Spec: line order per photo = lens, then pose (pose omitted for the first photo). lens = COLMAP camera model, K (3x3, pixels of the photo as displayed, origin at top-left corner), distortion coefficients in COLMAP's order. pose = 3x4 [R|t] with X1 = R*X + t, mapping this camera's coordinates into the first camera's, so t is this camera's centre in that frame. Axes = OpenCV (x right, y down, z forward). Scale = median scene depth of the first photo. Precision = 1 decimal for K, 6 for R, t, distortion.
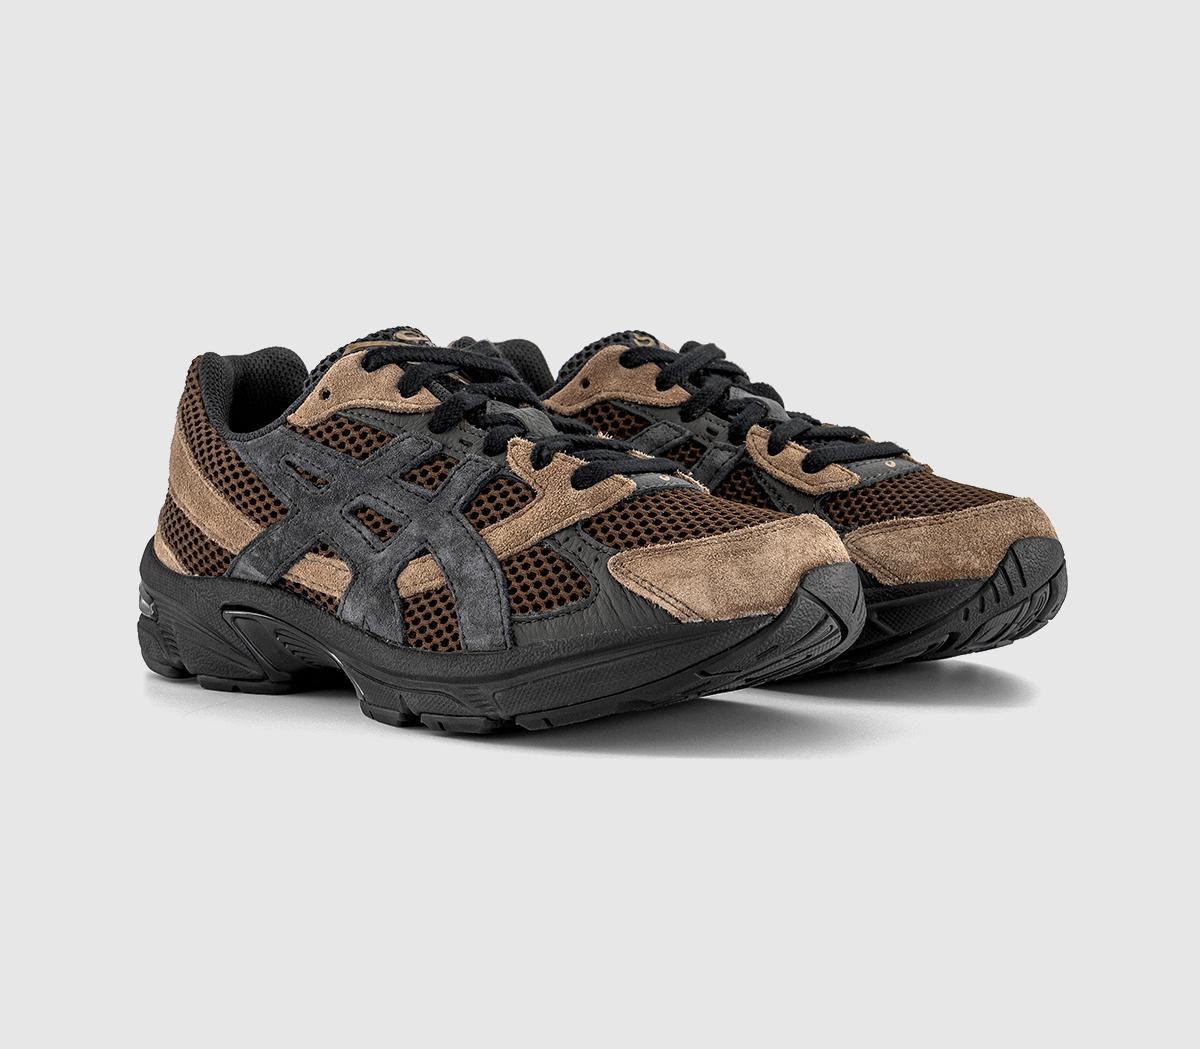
lens RADIAL K [[2018.1, 0, 600.0], [0, 2018.1, 524.5], [0, 0, 1]] dist [0.020995, 0.054989]
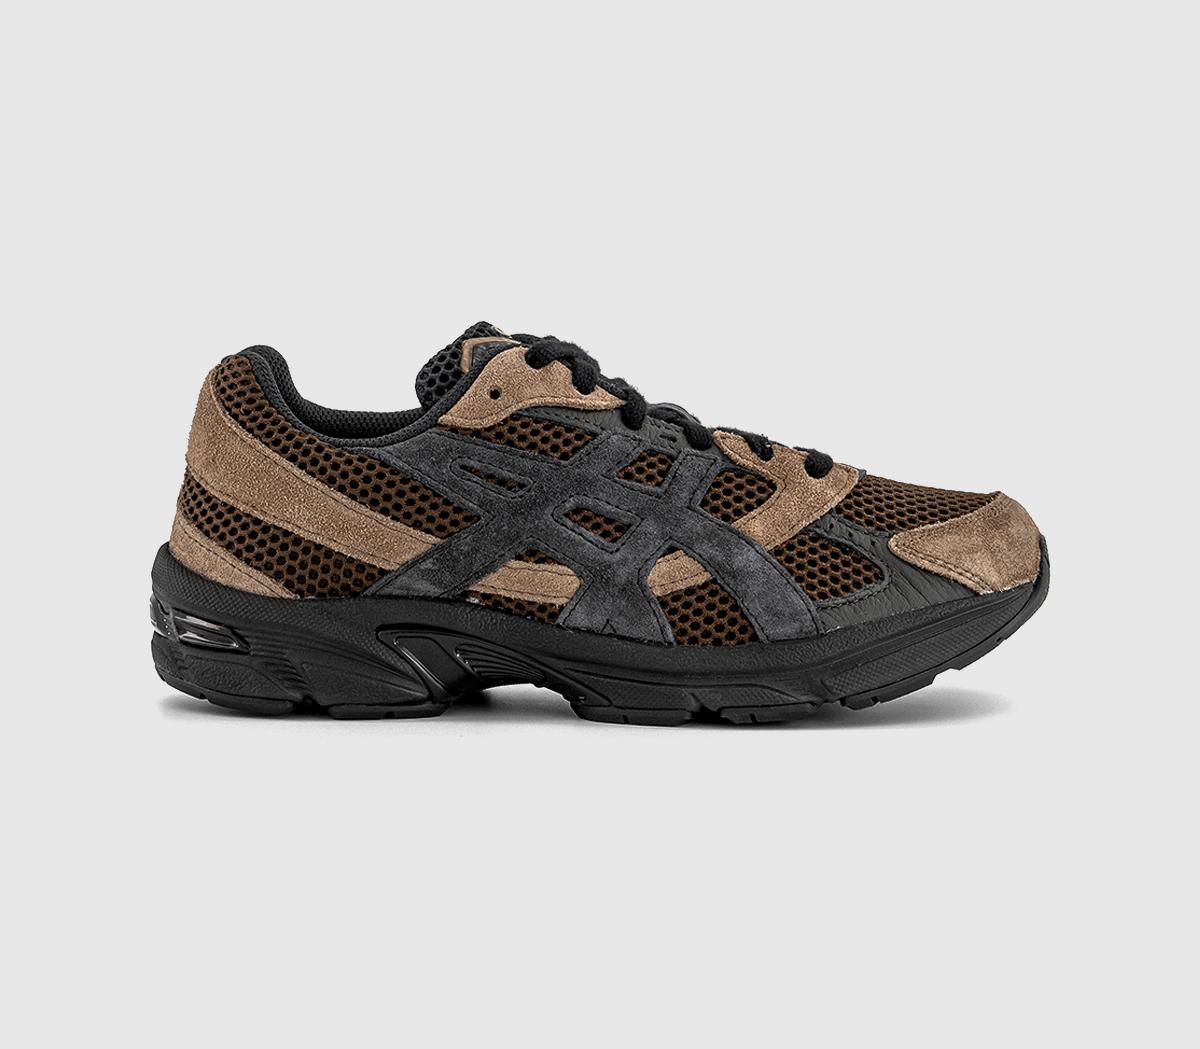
lens RADIAL K [[2018.1, 0, 600.0], [0, 2018.1, 524.5], [0, 0, 1]] dist [0.020995, 0.054989]
pose [[0.823925, -0.059559, 0.563561, -0.648779], [0.057924, 0.998104, 0.020797, -0.020252], [-0.563731, 0.015509, 0.825813, 0.193916]]
